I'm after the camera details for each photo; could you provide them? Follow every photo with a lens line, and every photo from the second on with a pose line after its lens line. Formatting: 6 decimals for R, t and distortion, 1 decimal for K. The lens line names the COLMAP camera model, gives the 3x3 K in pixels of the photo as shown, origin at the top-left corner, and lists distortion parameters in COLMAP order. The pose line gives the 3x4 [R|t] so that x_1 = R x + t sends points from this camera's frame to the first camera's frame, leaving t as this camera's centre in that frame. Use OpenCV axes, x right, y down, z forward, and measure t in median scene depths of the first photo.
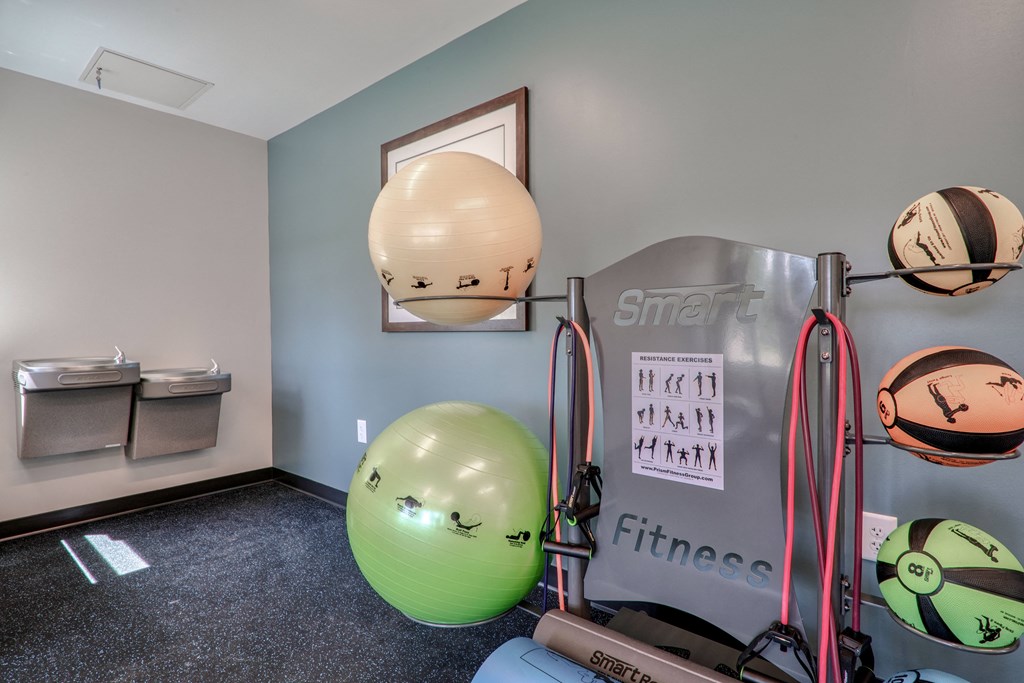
lens RADIAL K [[511.5, 0, 512.0], [0, 511.5, 341.5], [0, 0, 1]] dist [-0.000793, 0.000226]
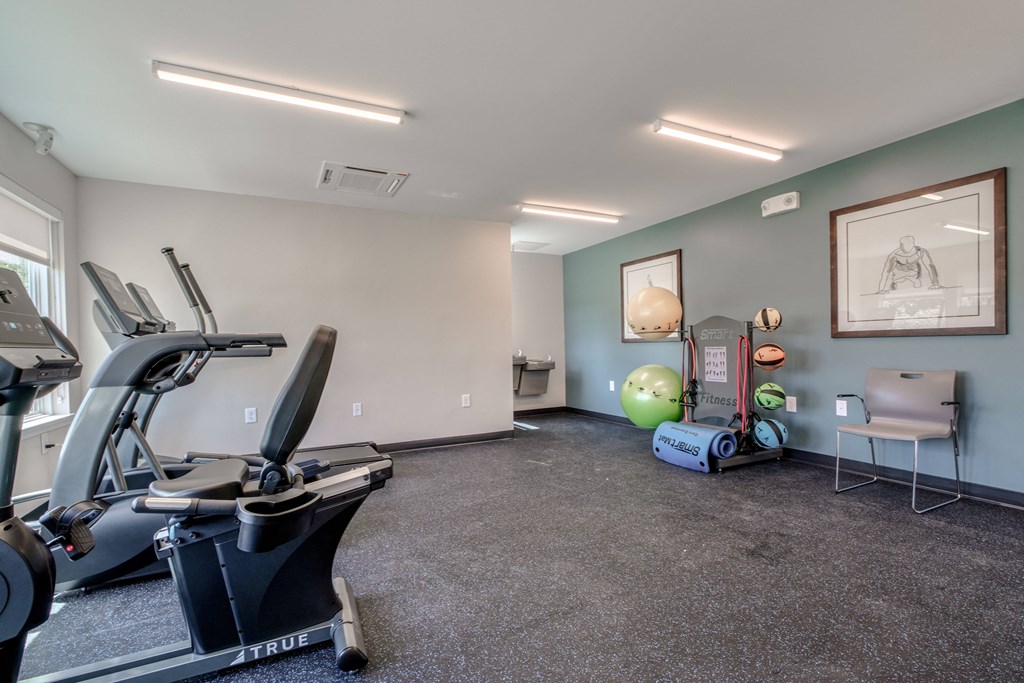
lens RADIAL K [[457.3, 0, 515.0], [0, 457.3, 341.0], [0, 0, 1]] dist [-0.008054, 0.000770]
pose [[0.919410, -0.013628, -0.393065, 0.250007], [0.003827, 0.999662, -0.025706, 0.052239], [0.393283, 0.022130, 0.919151, -2.281293]]
